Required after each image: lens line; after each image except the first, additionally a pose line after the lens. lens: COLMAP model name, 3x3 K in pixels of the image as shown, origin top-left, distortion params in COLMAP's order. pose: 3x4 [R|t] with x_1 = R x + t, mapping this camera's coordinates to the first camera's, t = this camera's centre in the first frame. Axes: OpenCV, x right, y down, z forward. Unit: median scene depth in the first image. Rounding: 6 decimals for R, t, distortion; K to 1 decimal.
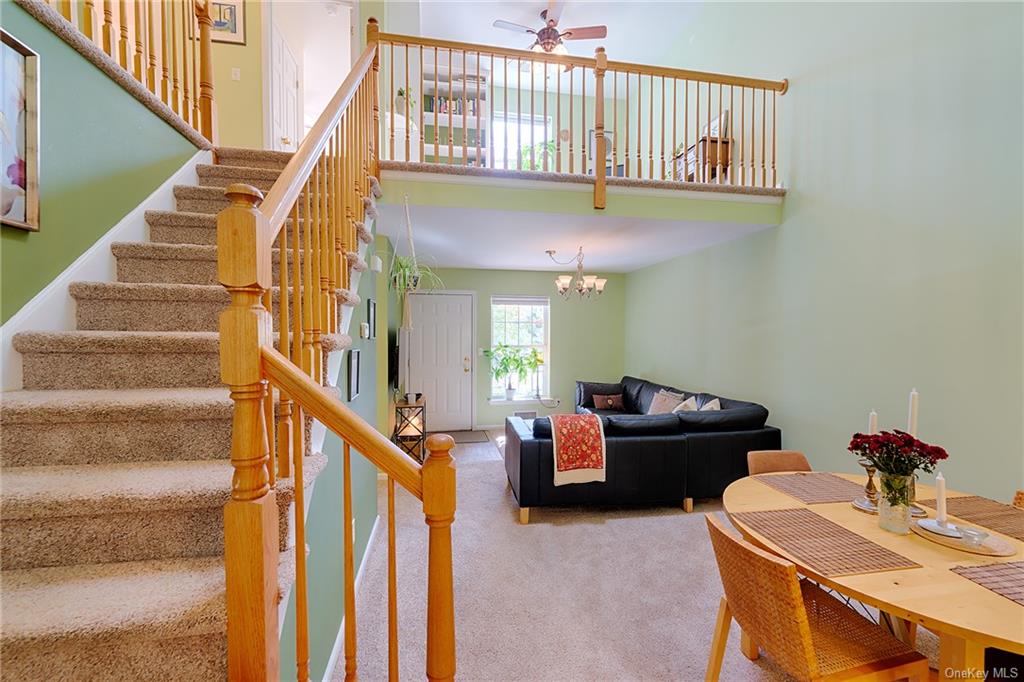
lens RADIAL K [[411.2, 0, 511.3], [0, 411.2, 343.3], [0, 0, 1]] dist [-0.000102, -0.000119]
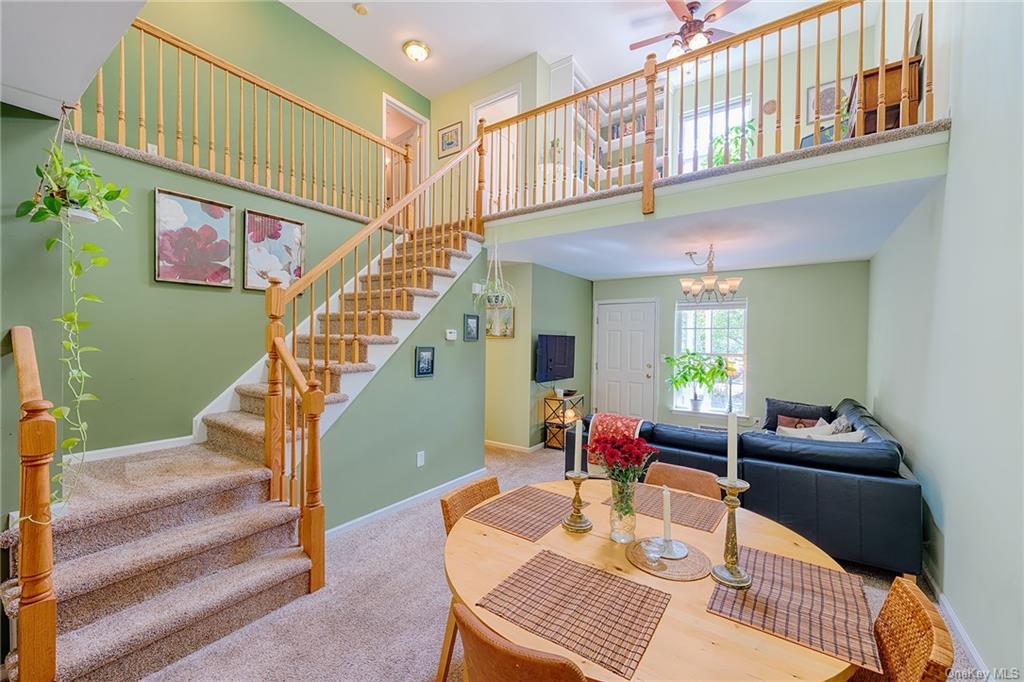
lens RADIAL K [[411.2, 0, 511.3], [0, 411.2, 343.3], [0, 0, 1]] dist [-0.000102, -0.000119]
pose [[0.715081, 0.009198, -0.698981, 0.465975], [-0.024738, 0.999620, -0.012154, 0.006374], [0.698604, 0.025983, 0.715037, 0.039980]]
